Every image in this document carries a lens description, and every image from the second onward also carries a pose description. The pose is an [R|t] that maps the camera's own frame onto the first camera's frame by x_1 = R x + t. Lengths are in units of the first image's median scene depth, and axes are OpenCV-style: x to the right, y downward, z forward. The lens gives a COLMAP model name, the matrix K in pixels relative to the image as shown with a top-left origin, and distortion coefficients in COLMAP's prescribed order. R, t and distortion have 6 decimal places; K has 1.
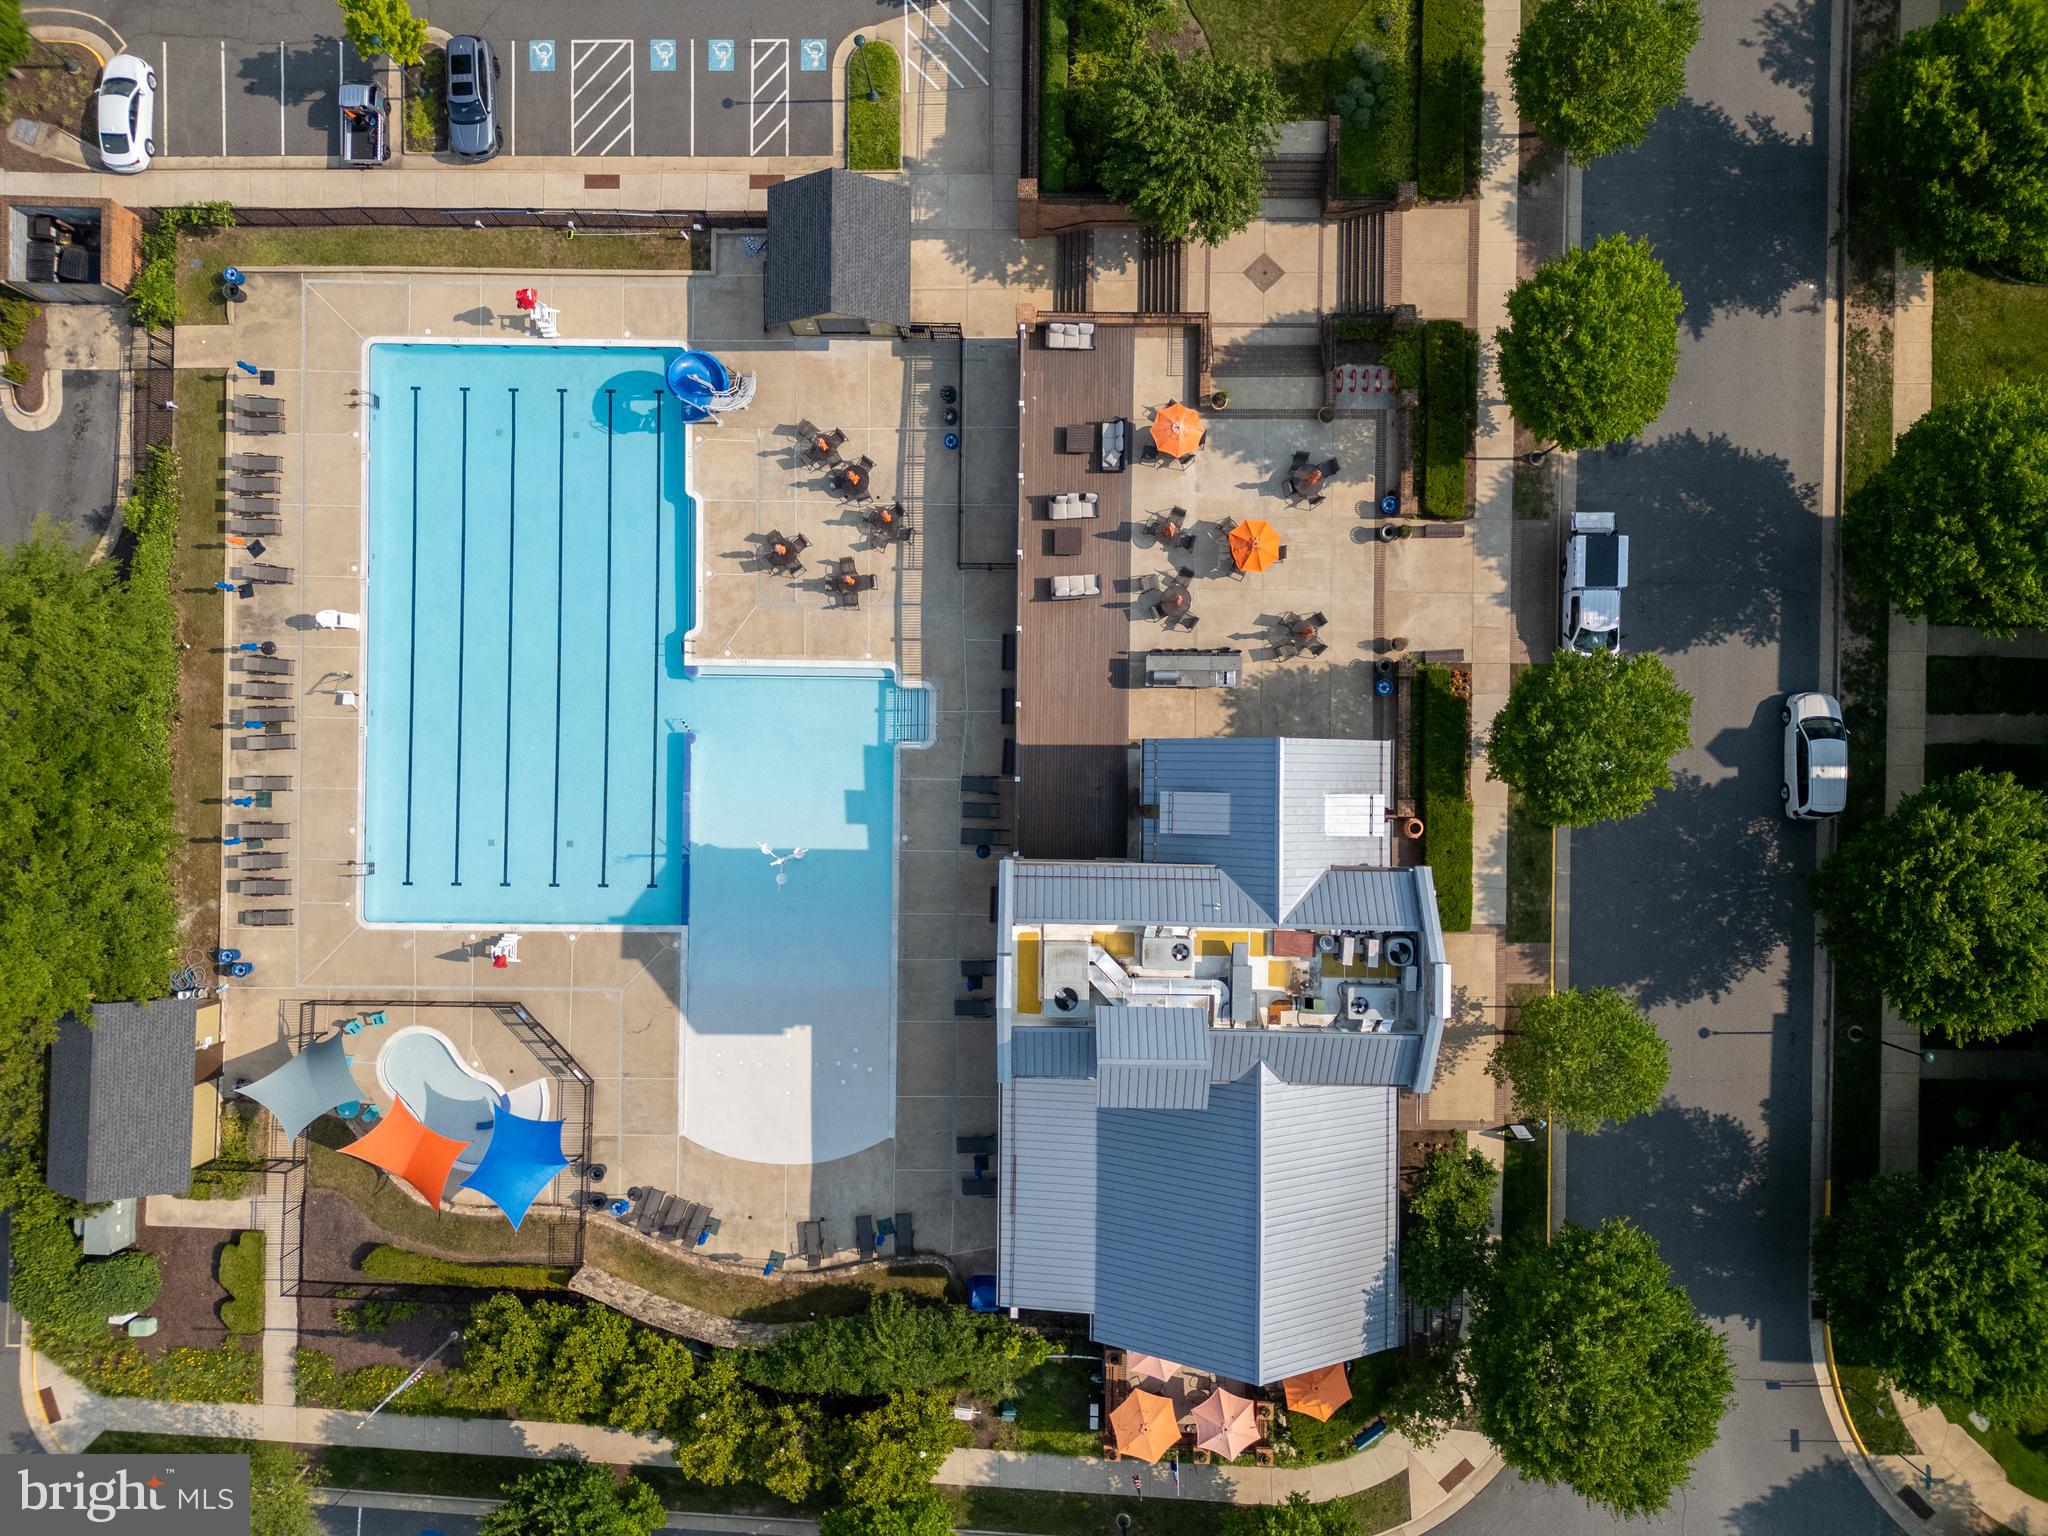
lens RADIAL K [[1435.2, 0, 1007.4], [0, 1435.2, 769.9], [0, 0, 1]] dist [0.056557, -0.045576]
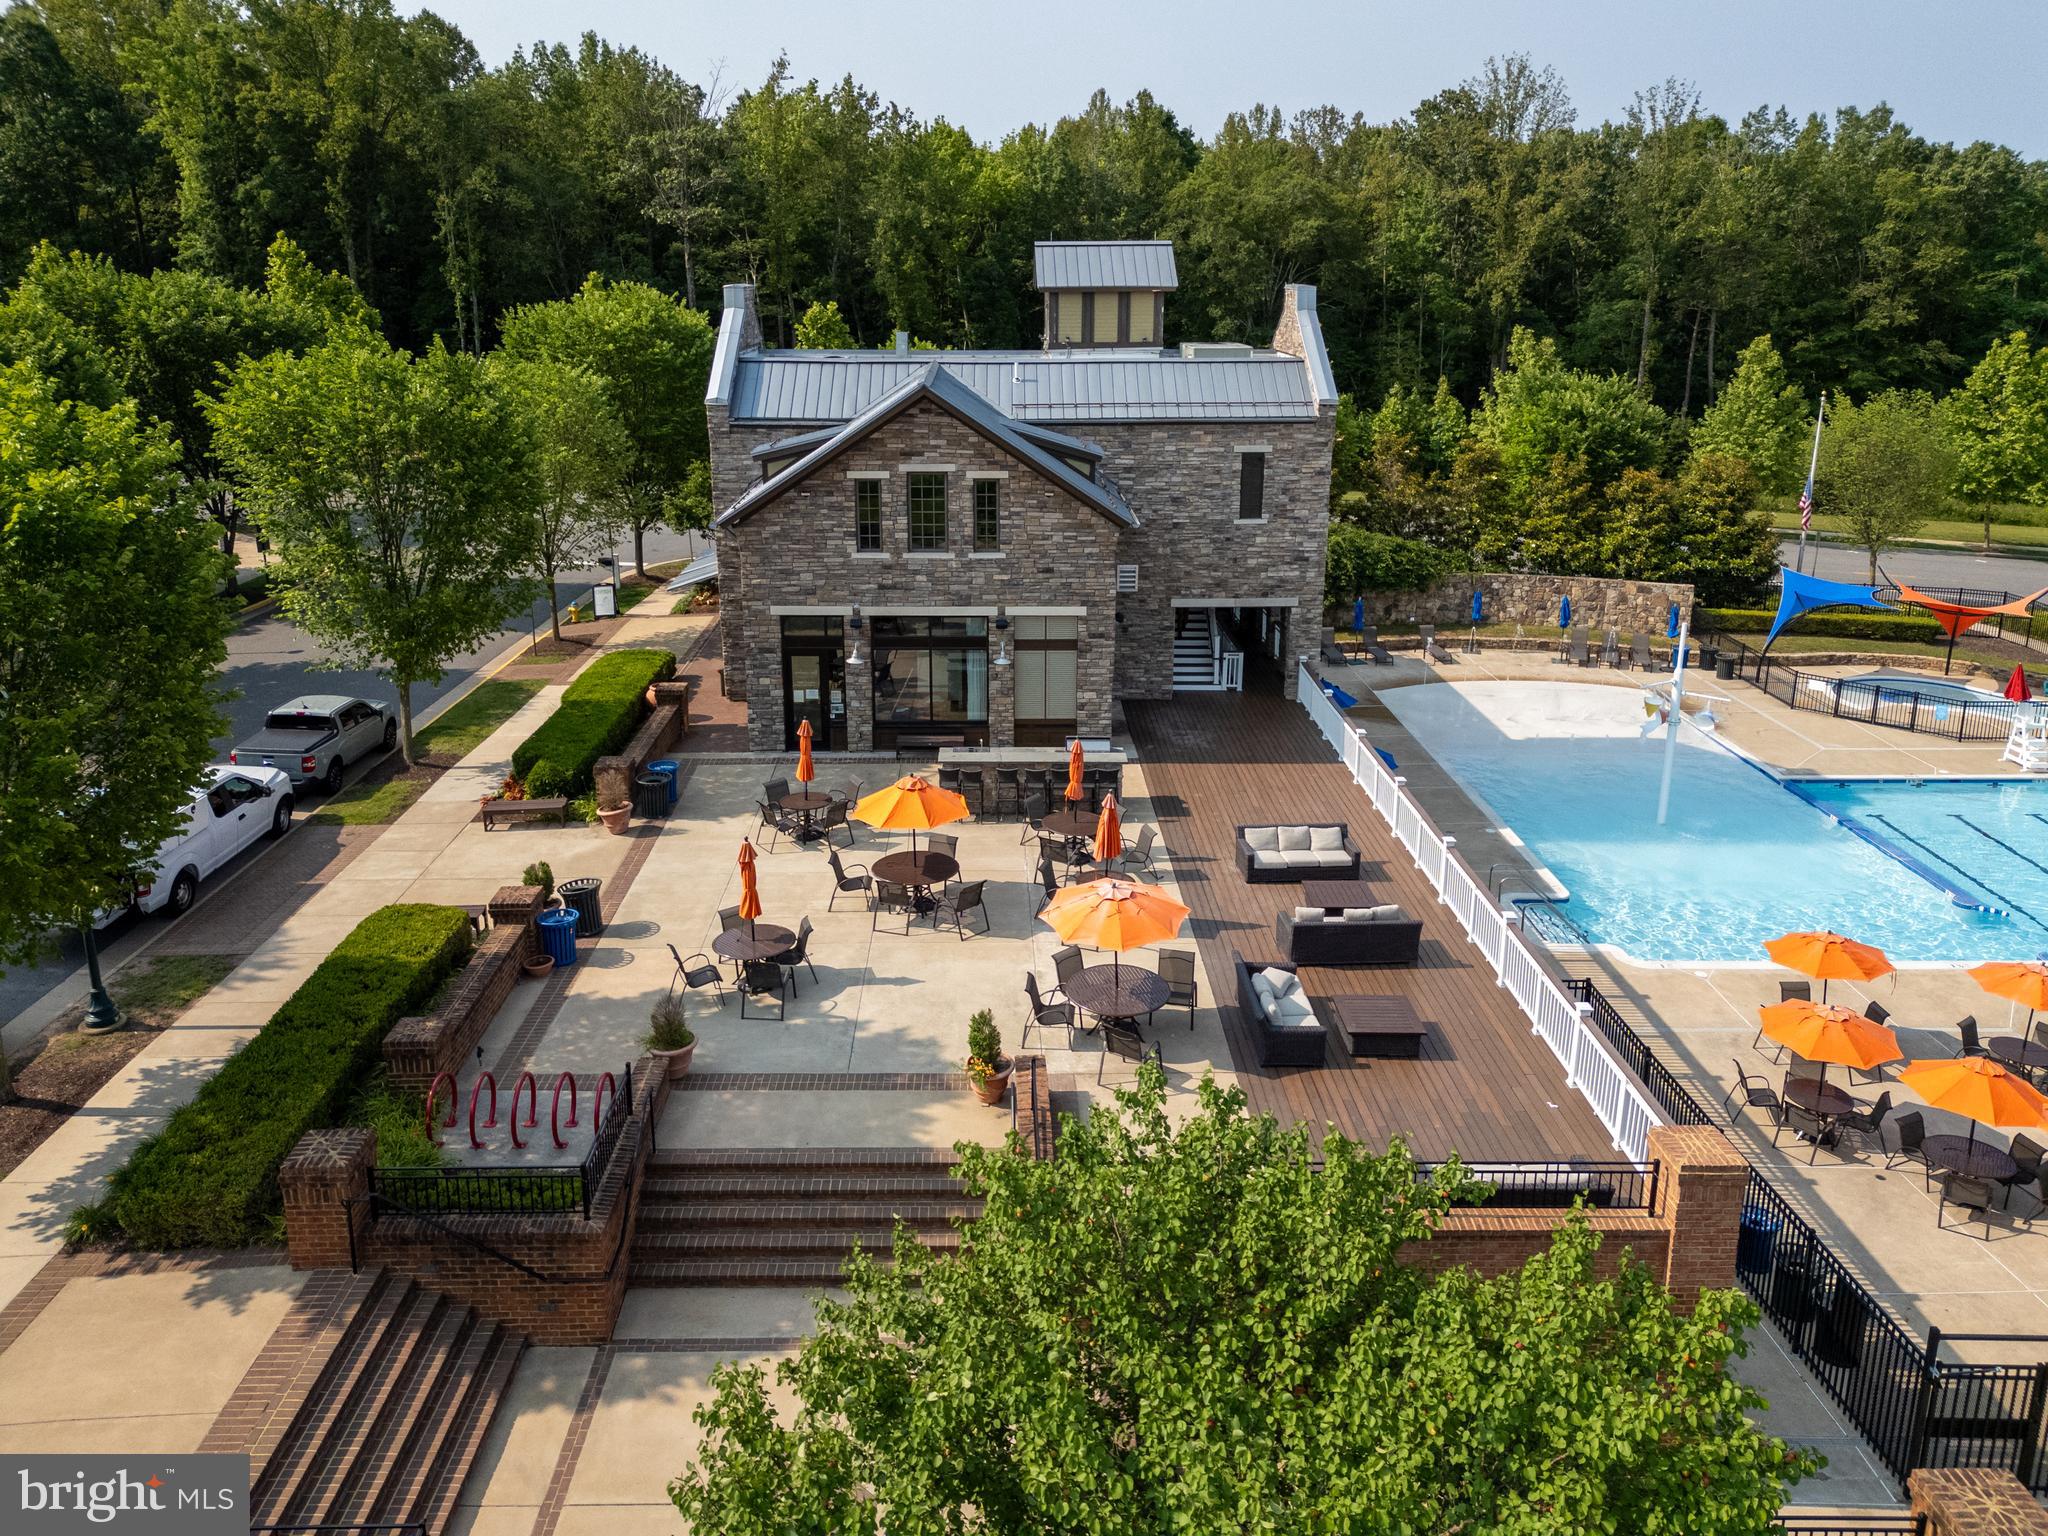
lens RADIAL K [[1435.2, 0, 1002.5], [0, 1435.2, 695.0], [0, 0, 1]] dist [0.056557, -0.045576]
pose [[-0.999603, 0.026872, -0.008512, 0.137704], [-0.015673, -0.278856, 0.960205, -0.525946], [0.023429, 0.959957, 0.279167, 0.801235]]
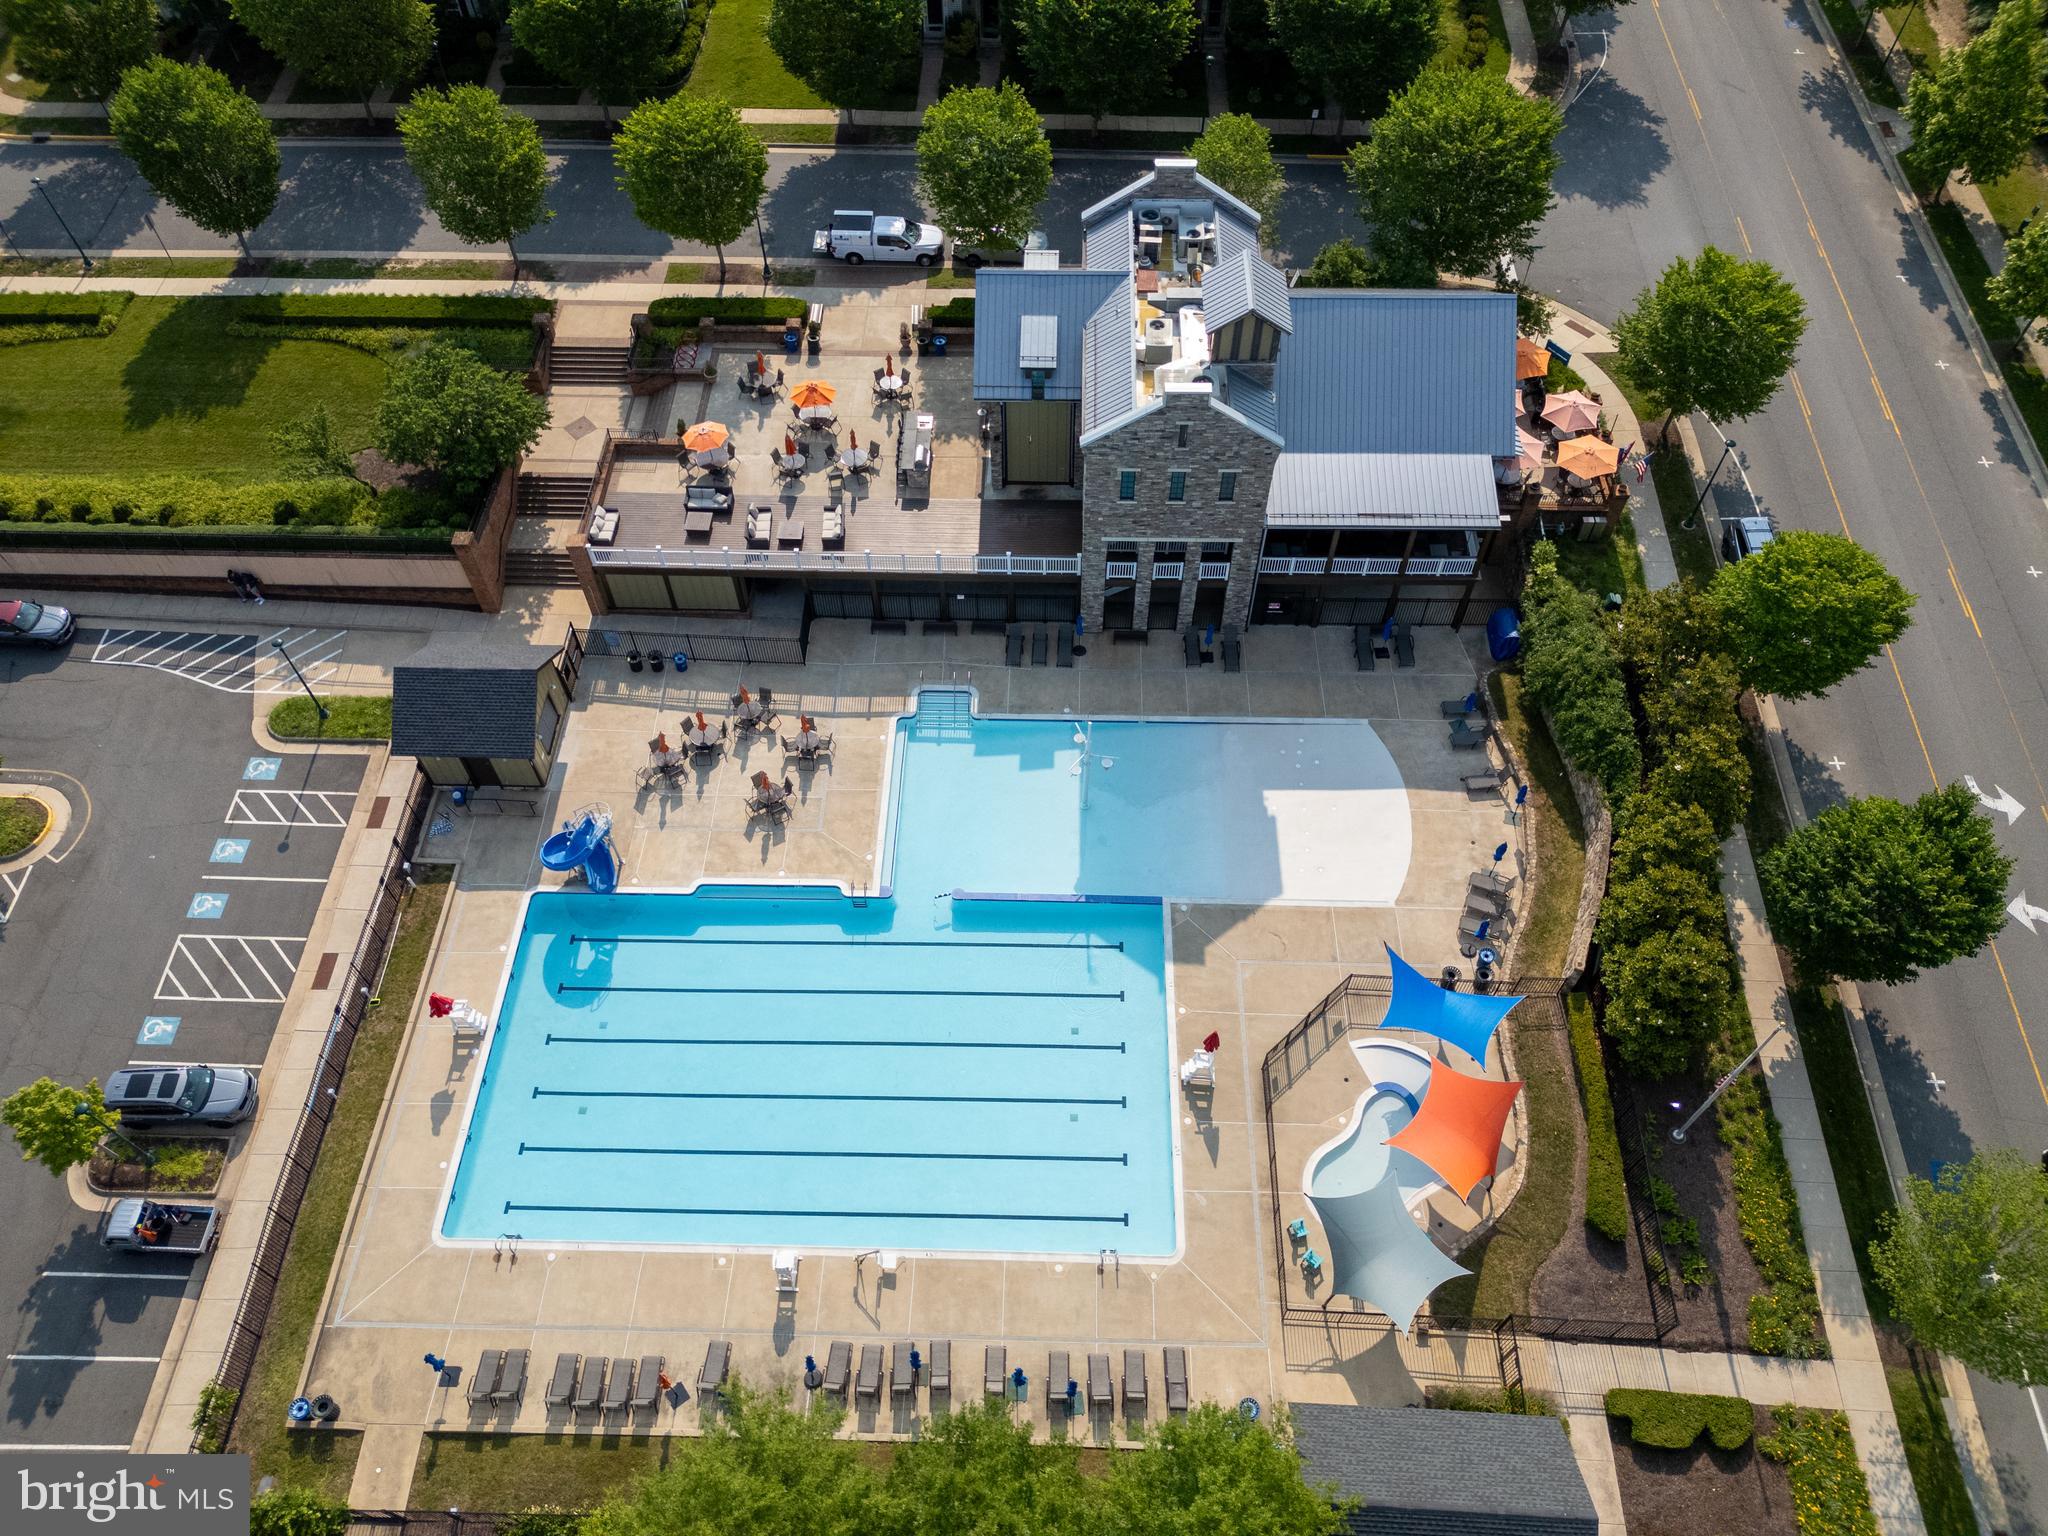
lens RADIAL K [[1435.2, 0, 1022.1], [0, 1435.2, 779.5], [0, 0, 1]] dist [0.056557, -0.045576]
pose [[0.016826, -0.803080, 0.595633, -0.732341], [0.999833, 0.009297, -0.015708, 0.033384], [0.007077, 0.595798, 0.803103, 0.232019]]
